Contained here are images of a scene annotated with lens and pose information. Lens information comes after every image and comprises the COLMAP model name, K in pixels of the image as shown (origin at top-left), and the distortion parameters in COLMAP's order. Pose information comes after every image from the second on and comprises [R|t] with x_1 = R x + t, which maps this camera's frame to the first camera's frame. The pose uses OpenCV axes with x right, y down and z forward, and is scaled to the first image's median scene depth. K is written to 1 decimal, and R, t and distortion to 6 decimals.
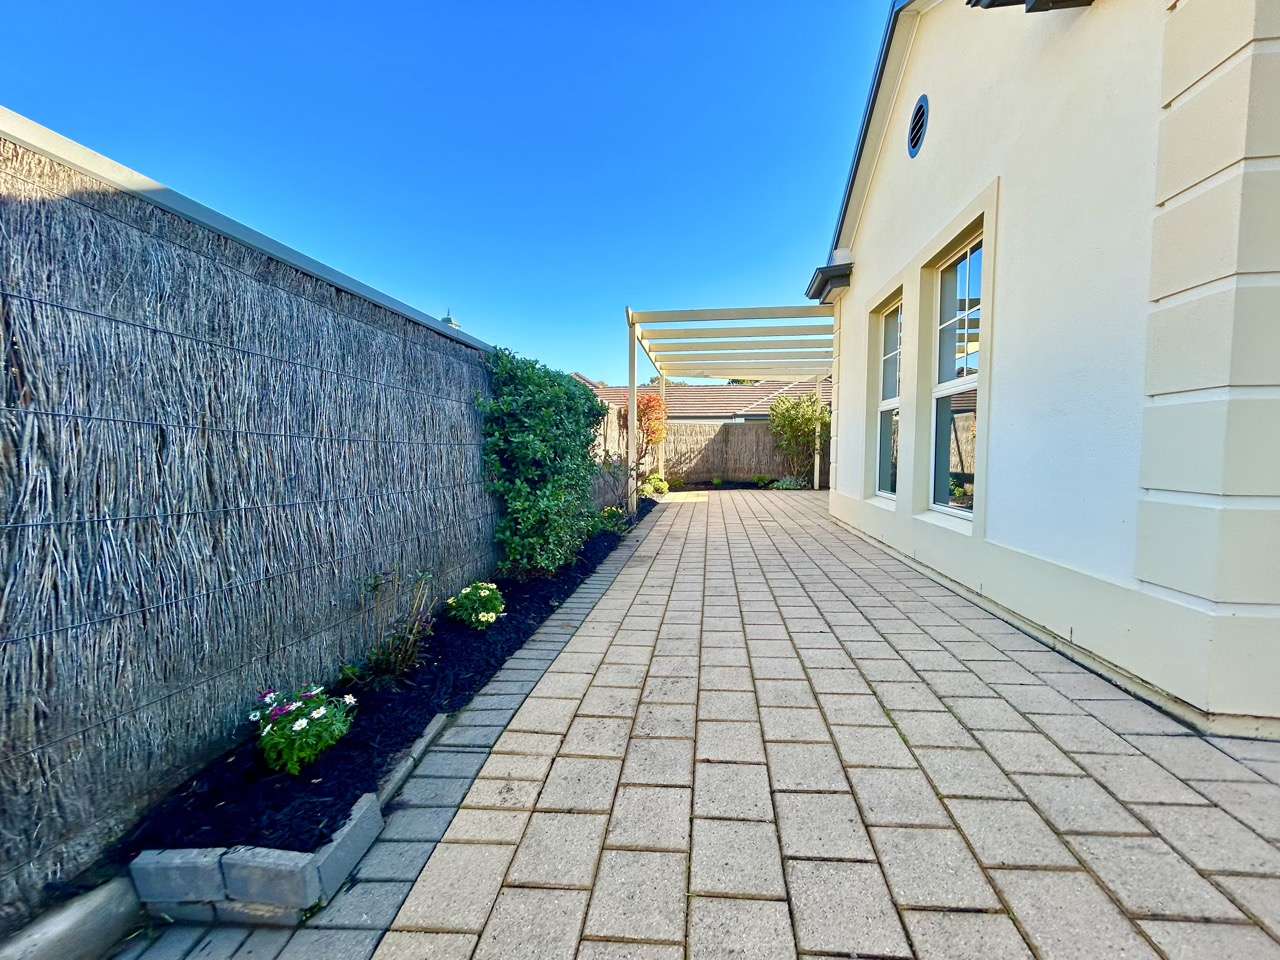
lens RADIAL K [[511.8, 0, 637.4], [0, 511.8, 477.0], [0, 0, 1]] dist [-0.002081, -0.000324]
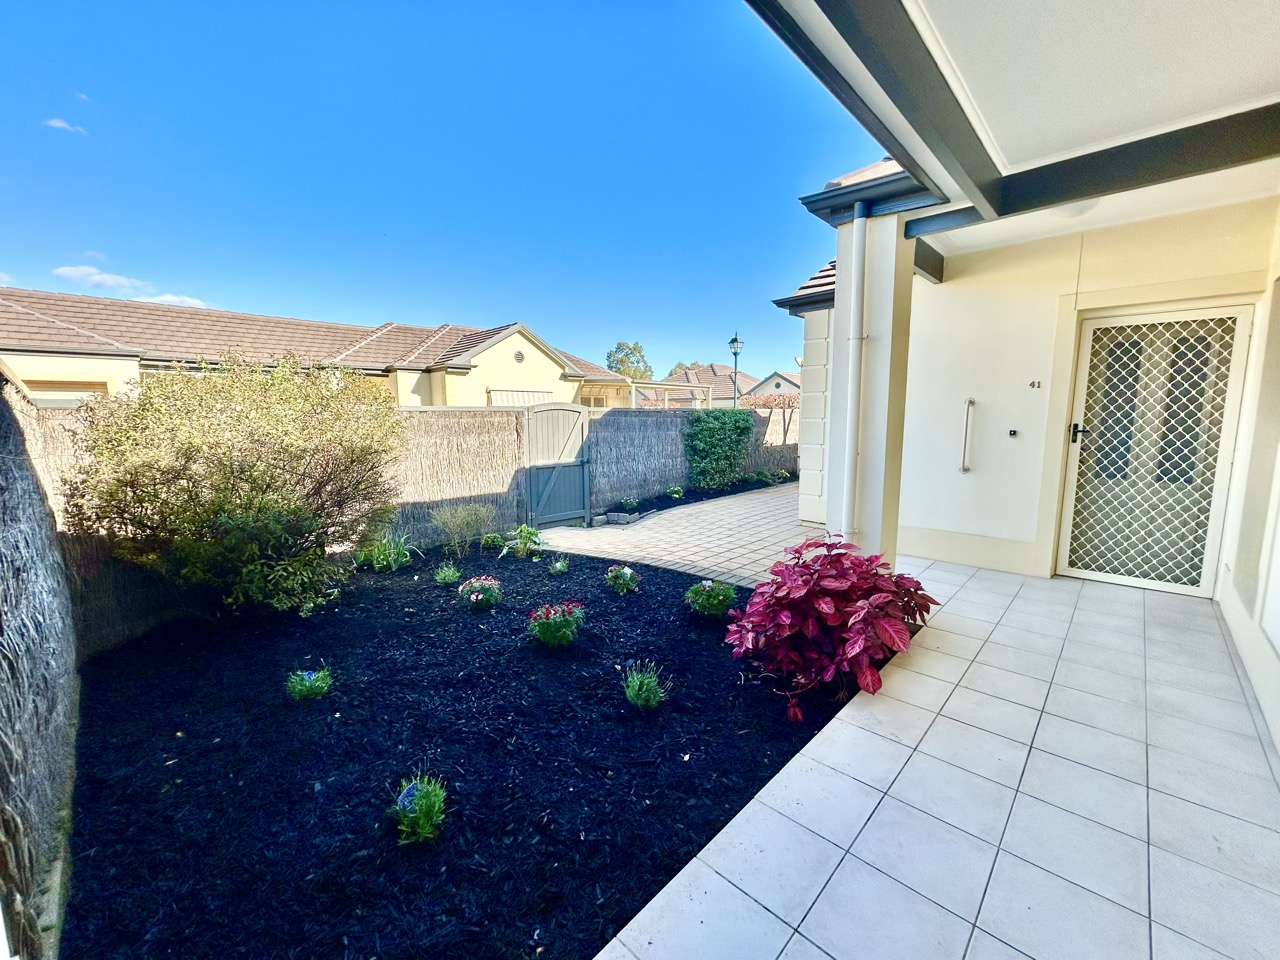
lens RADIAL K [[511.8, 0, 643.5], [0, 511.8, 481.1], [0, 0, 1]] dist [-0.002081, -0.000324]
pose [[0.815875, 0.061961, -0.574899, 1.924776], [-0.017759, 0.996458, 0.082192, -0.140750], [0.577956, -0.056848, 0.814085, -2.481745]]
